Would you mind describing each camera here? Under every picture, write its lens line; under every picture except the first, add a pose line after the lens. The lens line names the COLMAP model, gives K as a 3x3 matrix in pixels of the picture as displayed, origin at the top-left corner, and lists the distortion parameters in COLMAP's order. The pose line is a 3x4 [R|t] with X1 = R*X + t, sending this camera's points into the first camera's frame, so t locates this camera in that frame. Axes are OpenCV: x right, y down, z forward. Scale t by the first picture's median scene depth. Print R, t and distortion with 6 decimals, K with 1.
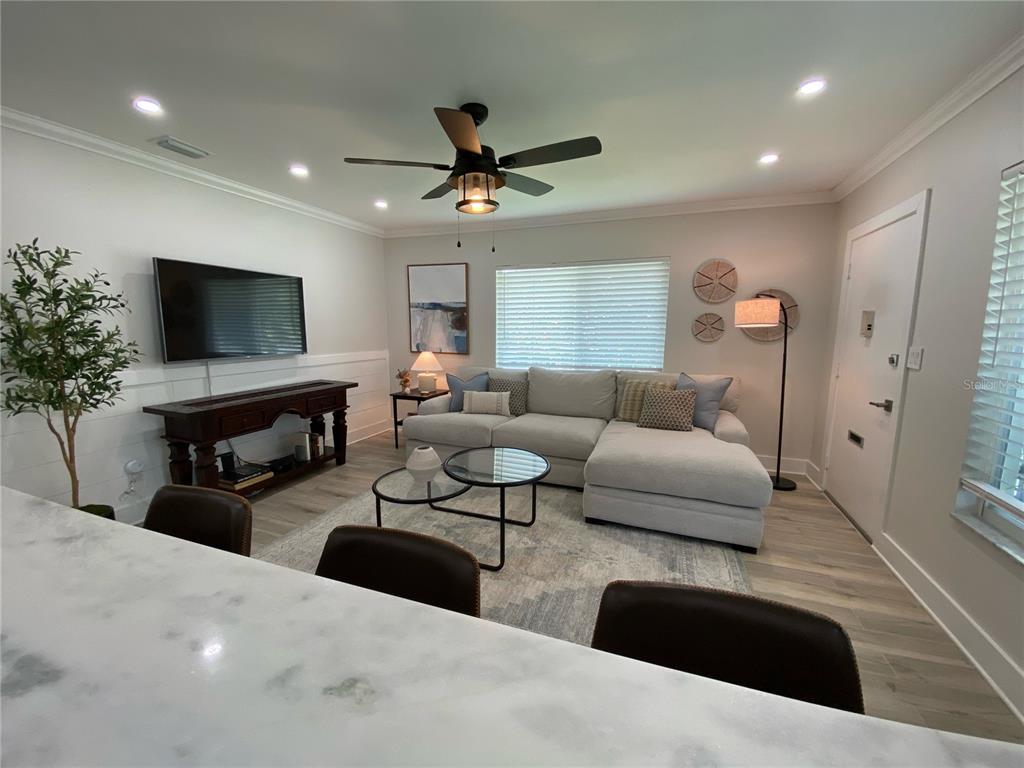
lens RADIAL K [[416.9, 0, 511.2], [0, 416.9, 384.9], [0, 0, 1]] dist [0.002135, -0.010357]
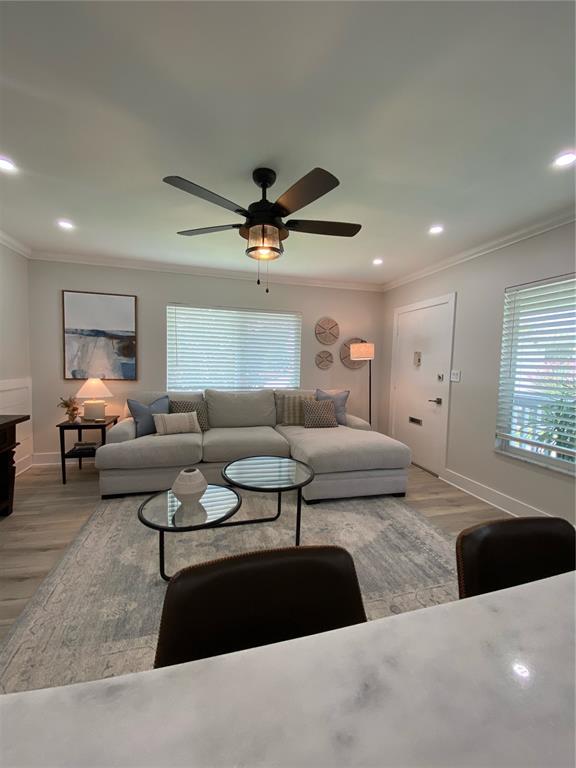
lens RADIAL K [[312.7, 0, 292.5], [0, 312.7, 379.0], [0, 0, 1]] dist [0.002135, -0.010357]
pose [[0.805121, -0.017789, 0.592844, -0.314235], [0.062784, 0.996490, -0.055363, -0.008866], [-0.589778, 0.081795, 0.803412, 0.150639]]
